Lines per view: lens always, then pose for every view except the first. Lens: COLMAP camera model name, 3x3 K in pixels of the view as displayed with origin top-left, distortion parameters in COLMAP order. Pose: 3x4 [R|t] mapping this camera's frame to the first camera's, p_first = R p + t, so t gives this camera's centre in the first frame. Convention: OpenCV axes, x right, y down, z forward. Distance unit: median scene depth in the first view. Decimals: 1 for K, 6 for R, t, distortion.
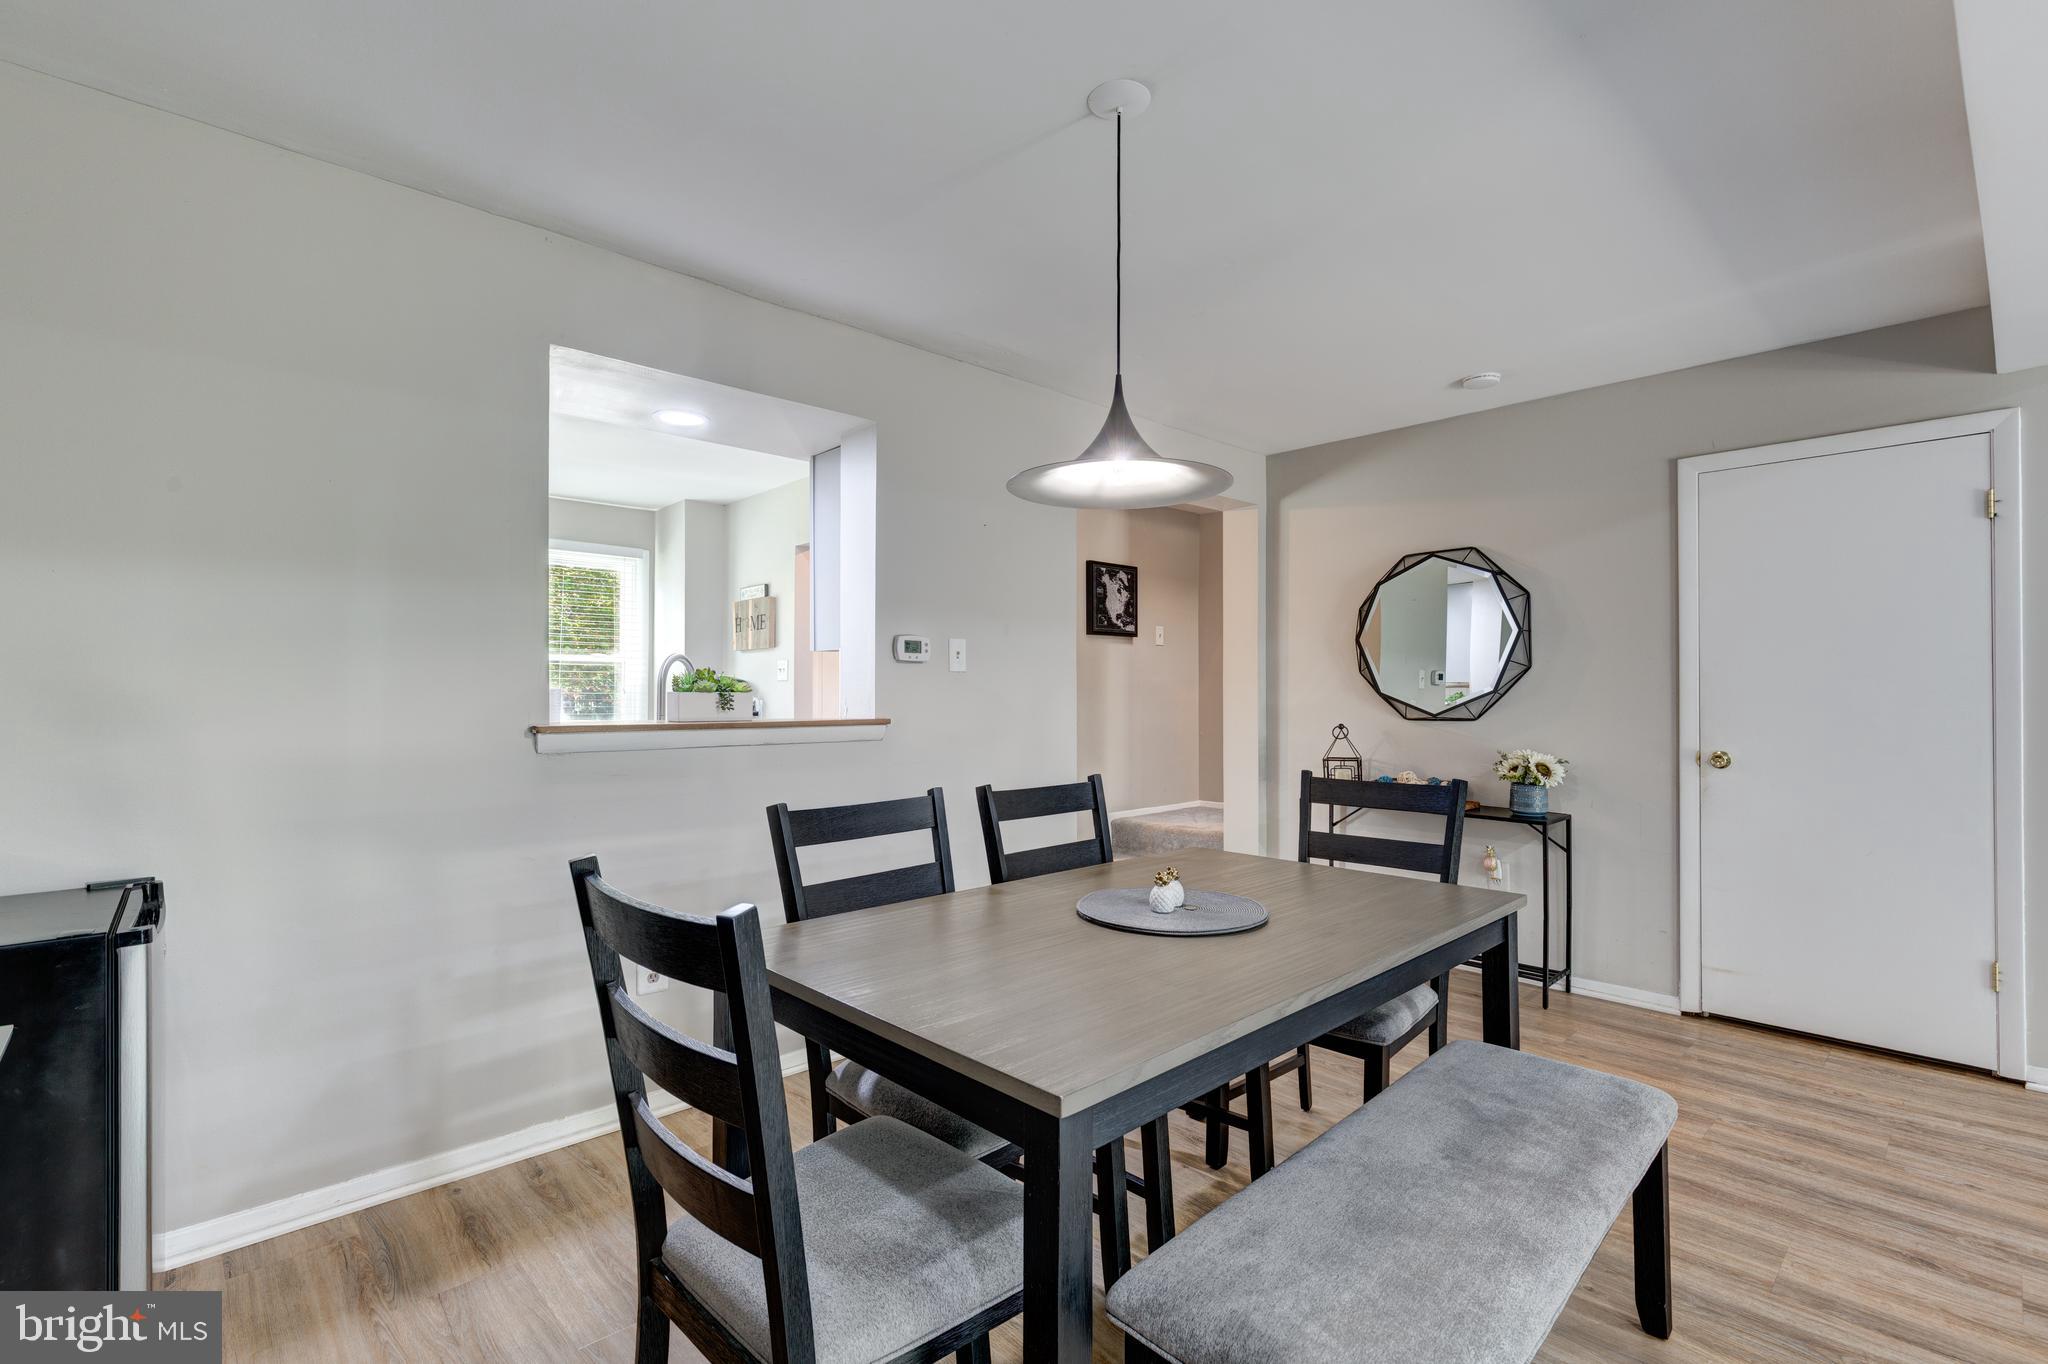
lens RADIAL K [[937.7, 0, 1055.4], [0, 937.7, 680.8], [0, 0, 1]] dist [0.012372, -0.002375]
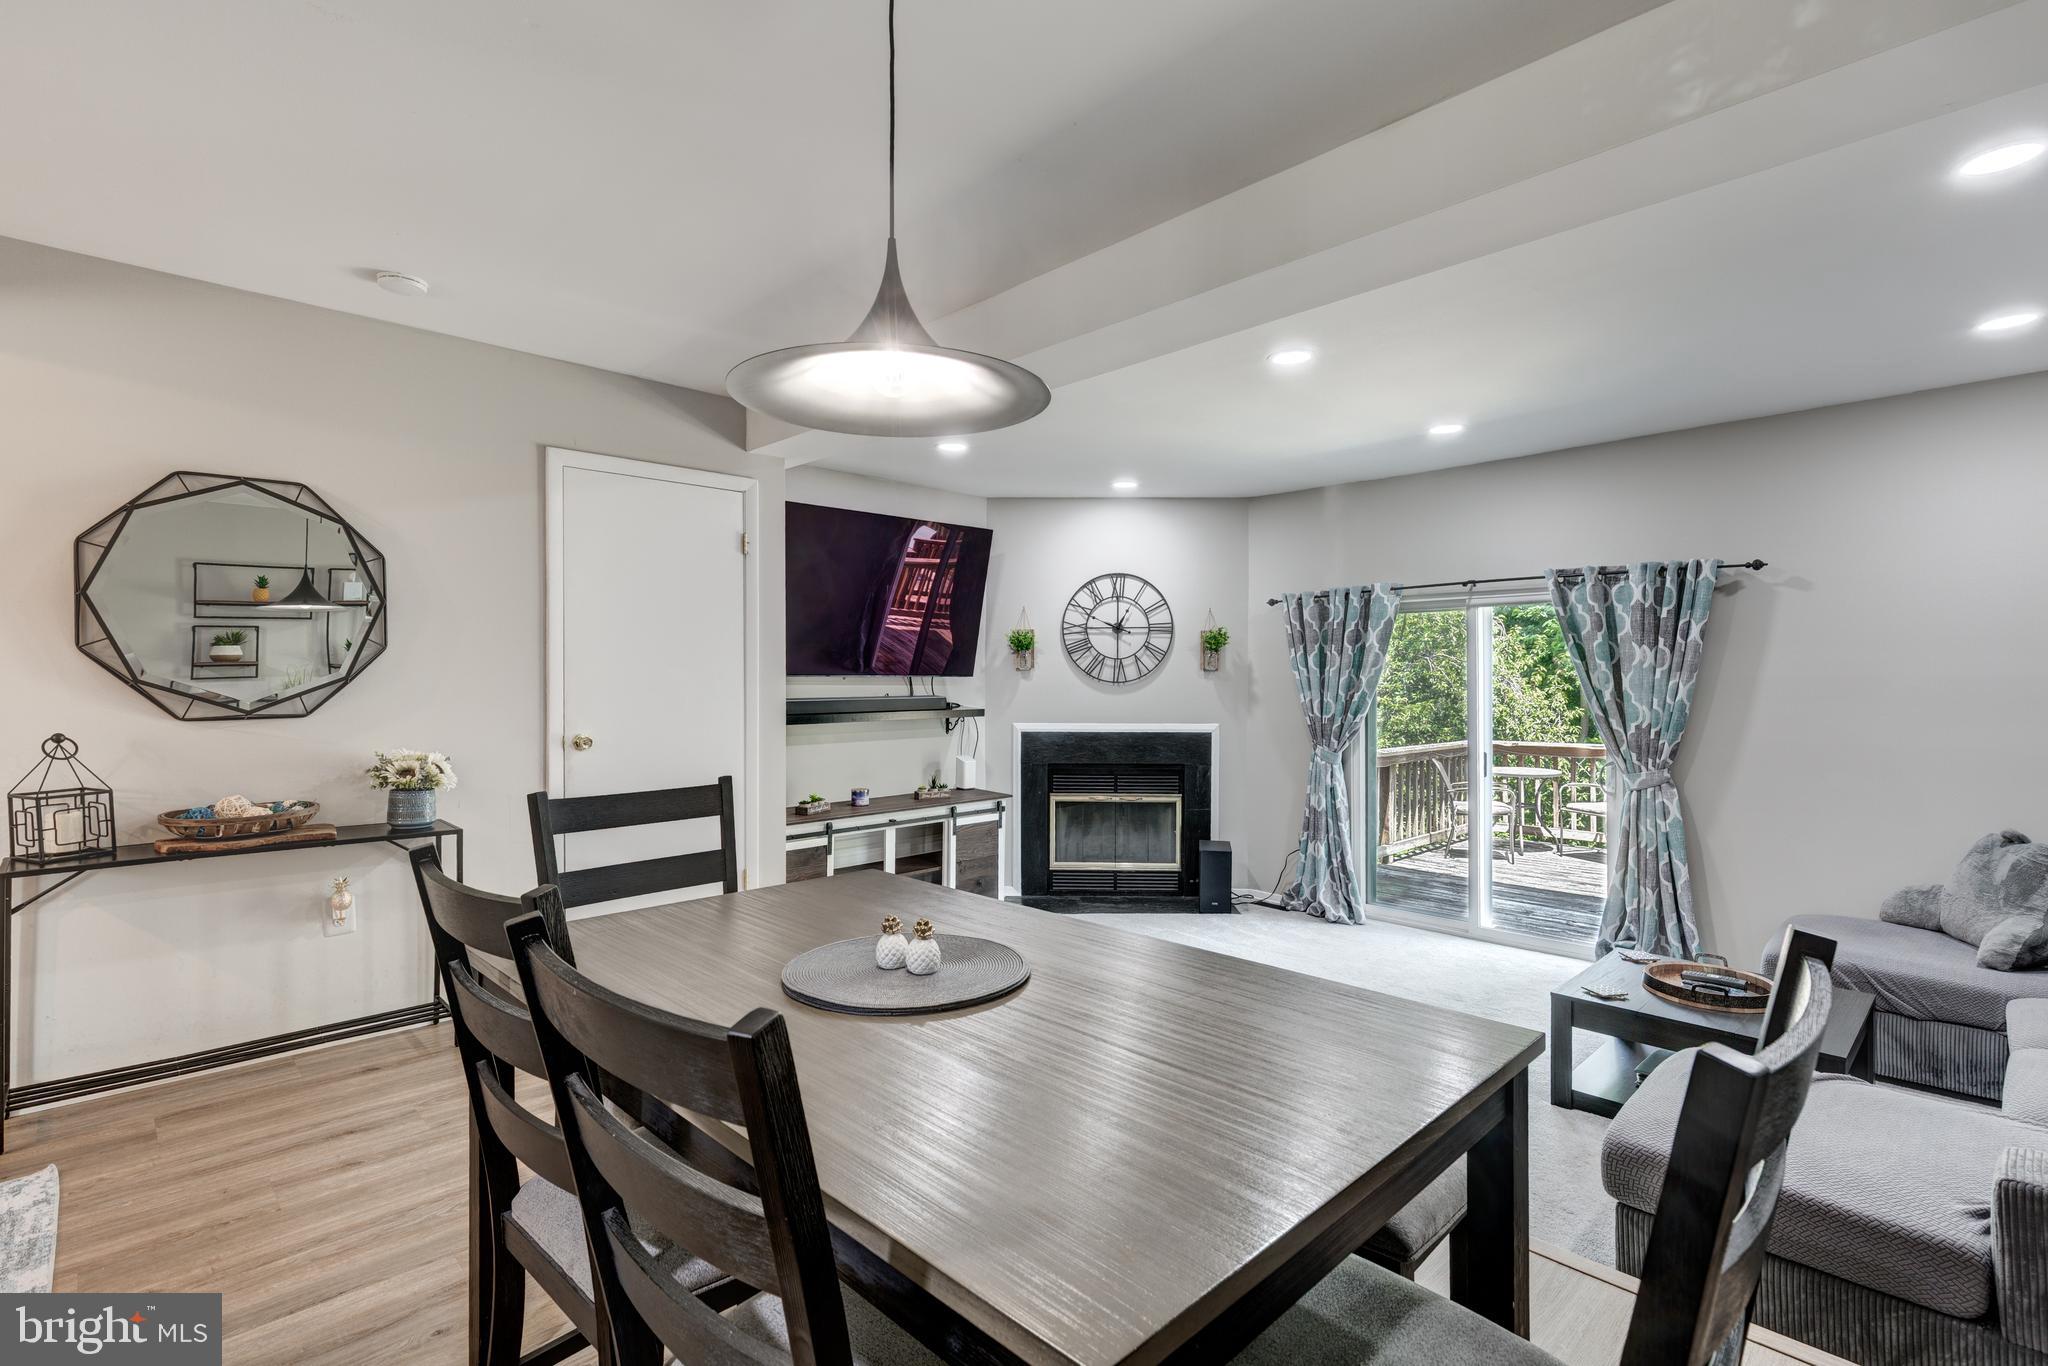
lens RADIAL K [[937.7, 0, 1033.9], [0, 937.7, 683.3], [0, 0, 1]] dist [0.012372, -0.002375]
pose [[0.011001, -0.008845, 0.999900, -0.297184], [-0.019022, 0.999778, 0.009053, -0.001937], [-0.999759, -0.019120, 0.010830, 0.417333]]
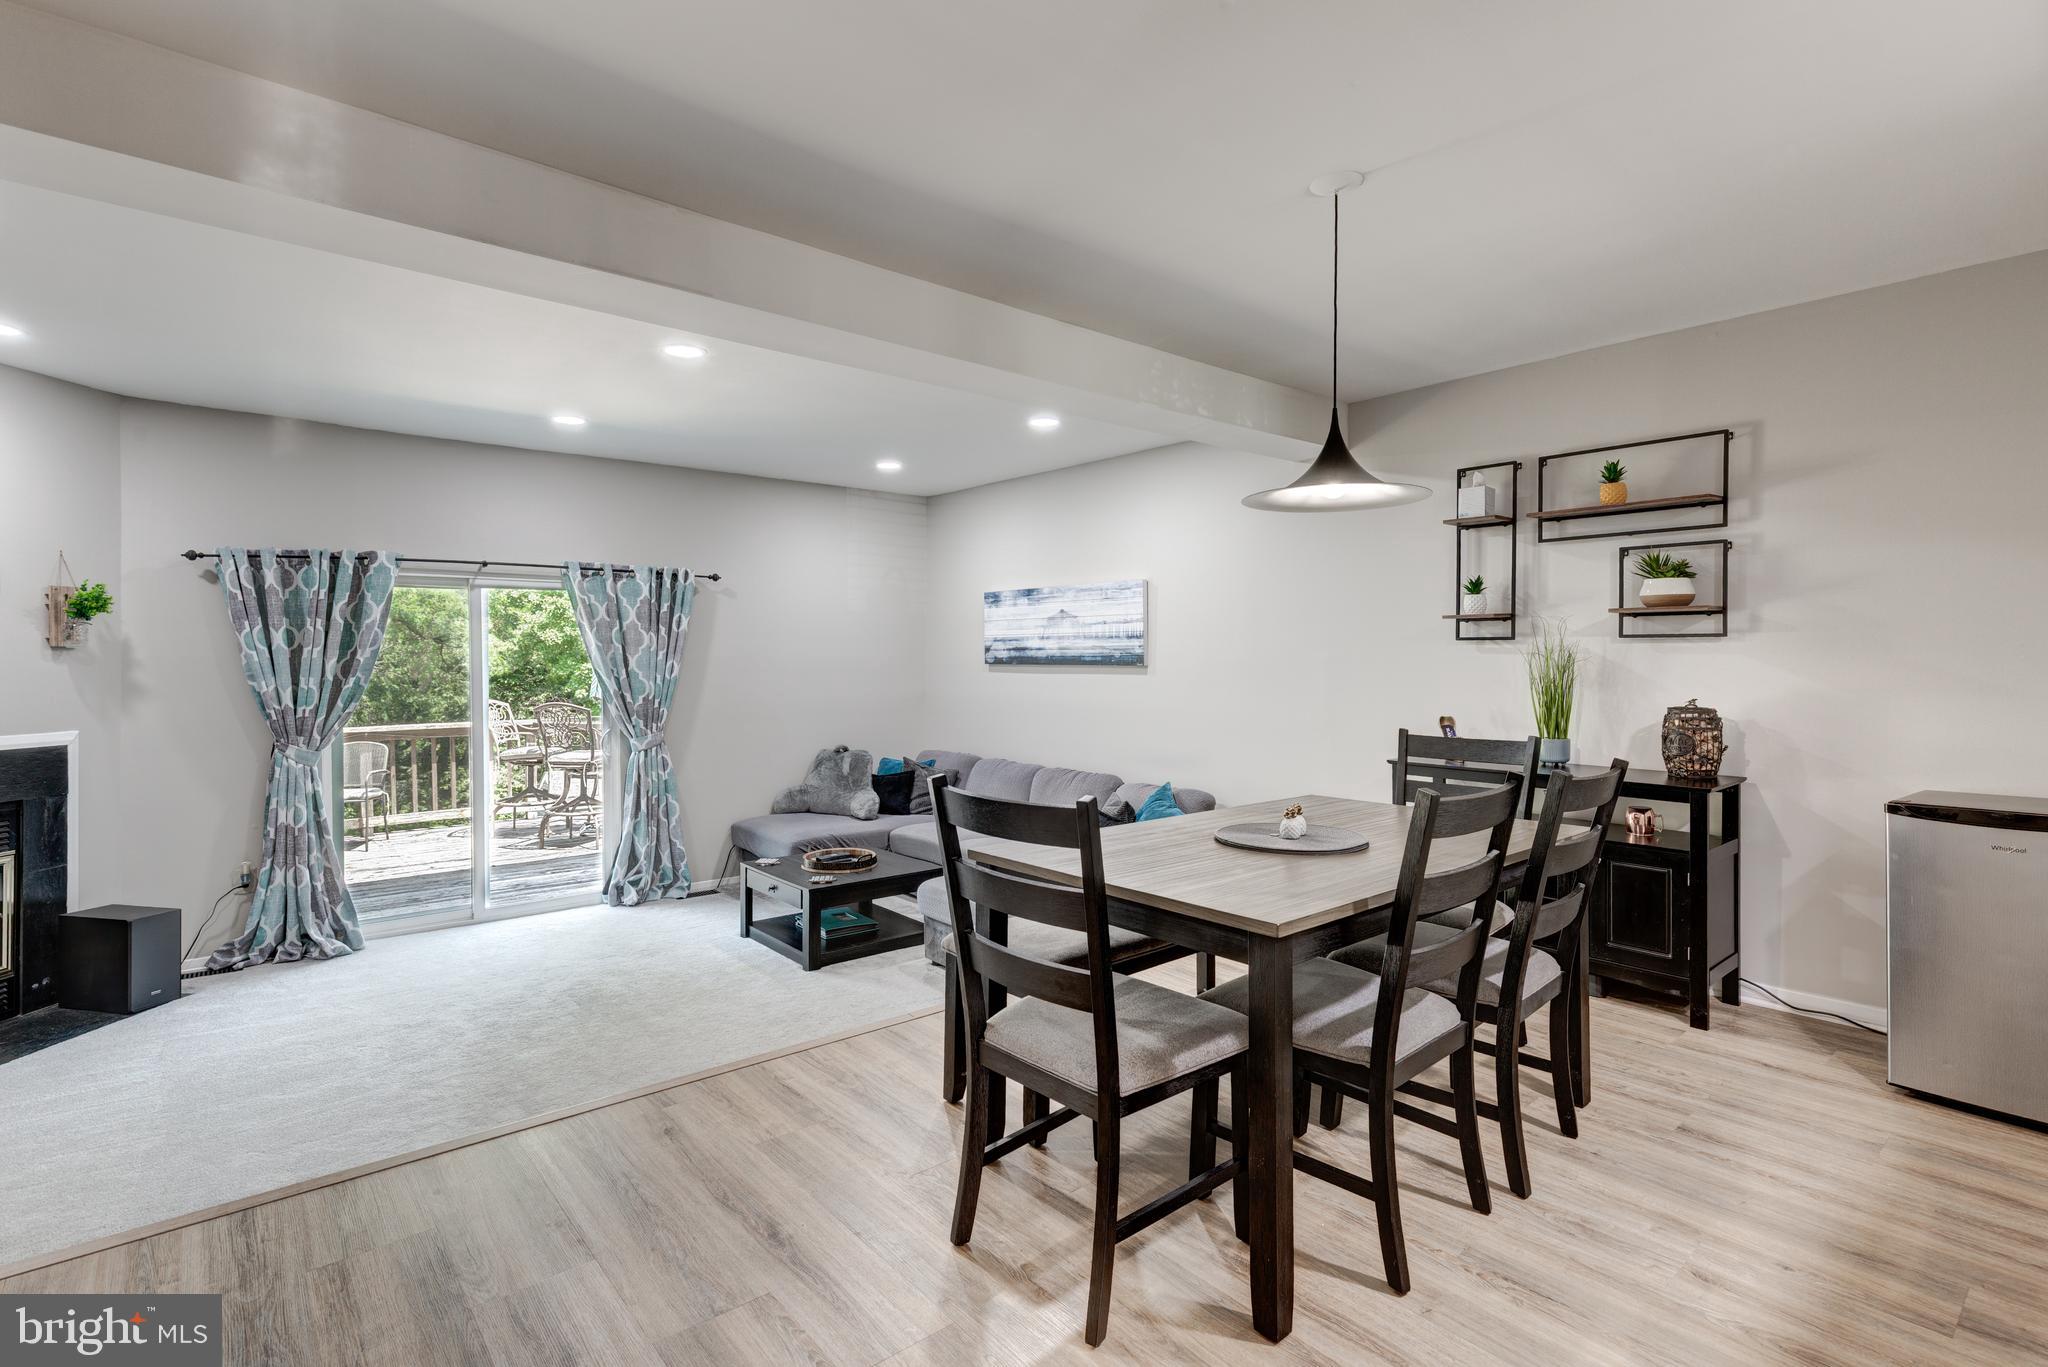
lens RADIAL K [[991.7, 0, 1030.8], [0, 991.7, 662.3], [0, 0, 1]] dist [-0.005428, 0.003757]
pose [[-0.997282, -0.000432, 0.073676, 0.183909], [-0.001426, 0.999909, -0.013443, 0.012694], [-0.073663, -0.013511, -0.997192, 1.157648]]
